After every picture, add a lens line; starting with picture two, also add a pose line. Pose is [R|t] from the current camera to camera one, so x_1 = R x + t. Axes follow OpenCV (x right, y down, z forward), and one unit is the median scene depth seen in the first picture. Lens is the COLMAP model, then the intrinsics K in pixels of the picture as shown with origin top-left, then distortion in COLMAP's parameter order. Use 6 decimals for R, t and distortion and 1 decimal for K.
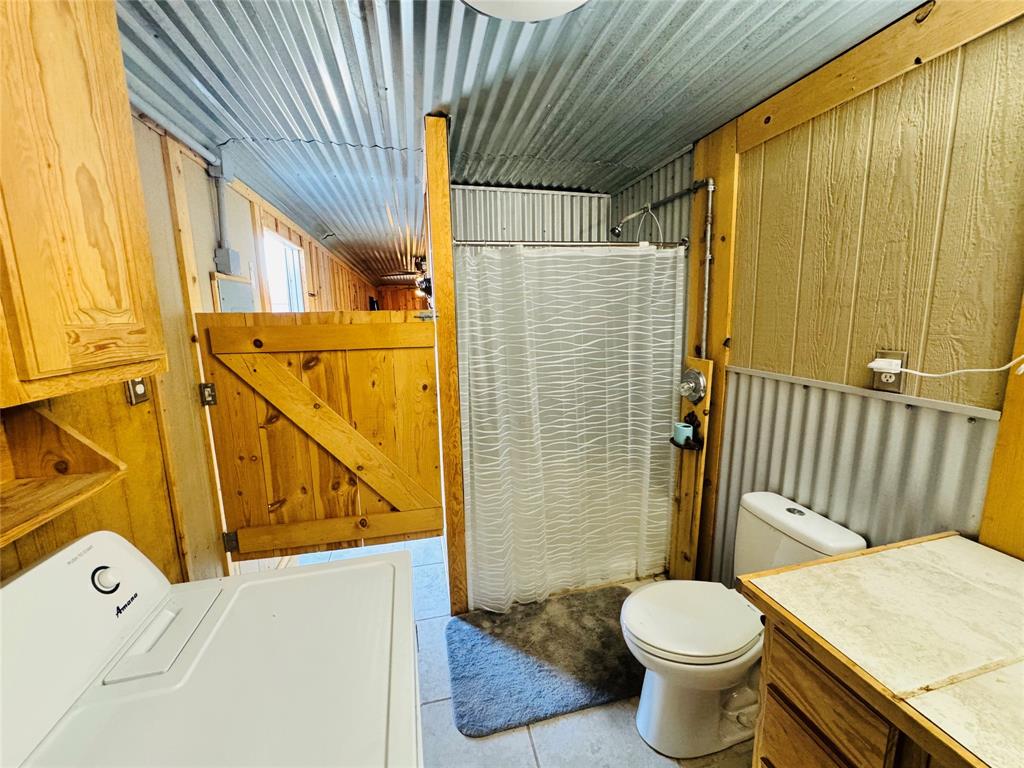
lens RADIAL K [[408.6, 0, 512.4], [0, 408.6, 382.8], [0, 0, 1]] dist [-0.007057, 0.000129]
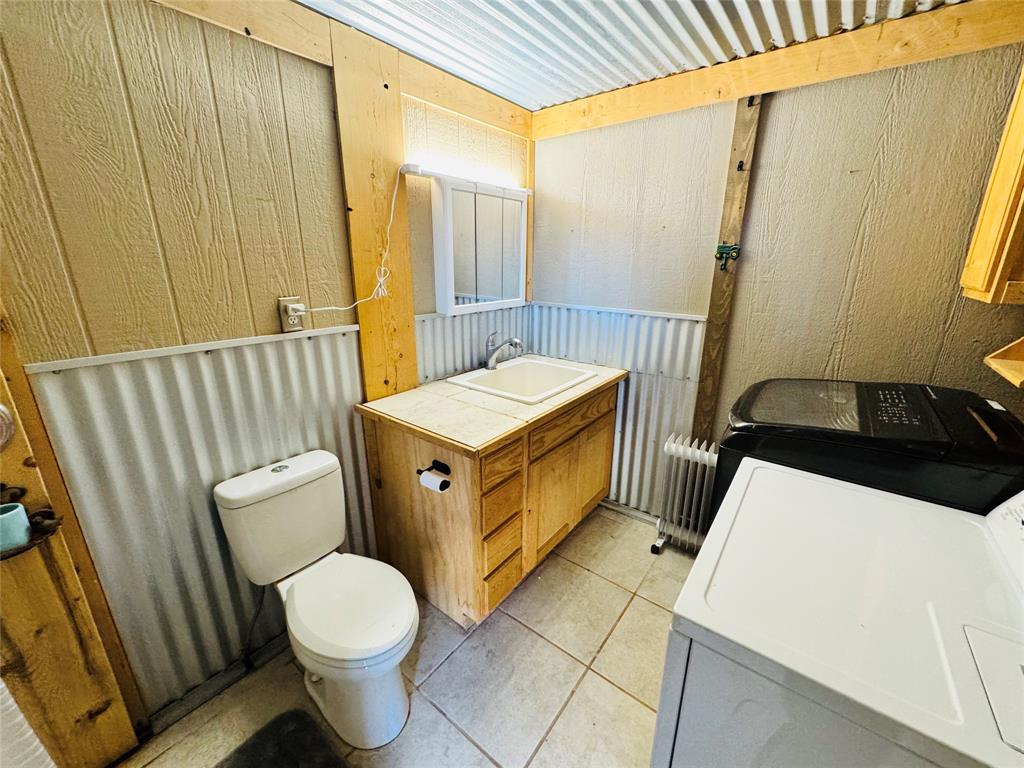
lens RADIAL K [[408.6, 0, 511.8], [0, 408.6, 381.4], [0, 0, 1]] dist [-0.007057, 0.000129]
pose [[-0.622668, -0.210611, 0.753610, -0.412208], [0.133250, 0.920490, 0.367347, -0.194024], [-0.771057, 0.329153, -0.545095, 1.164396]]
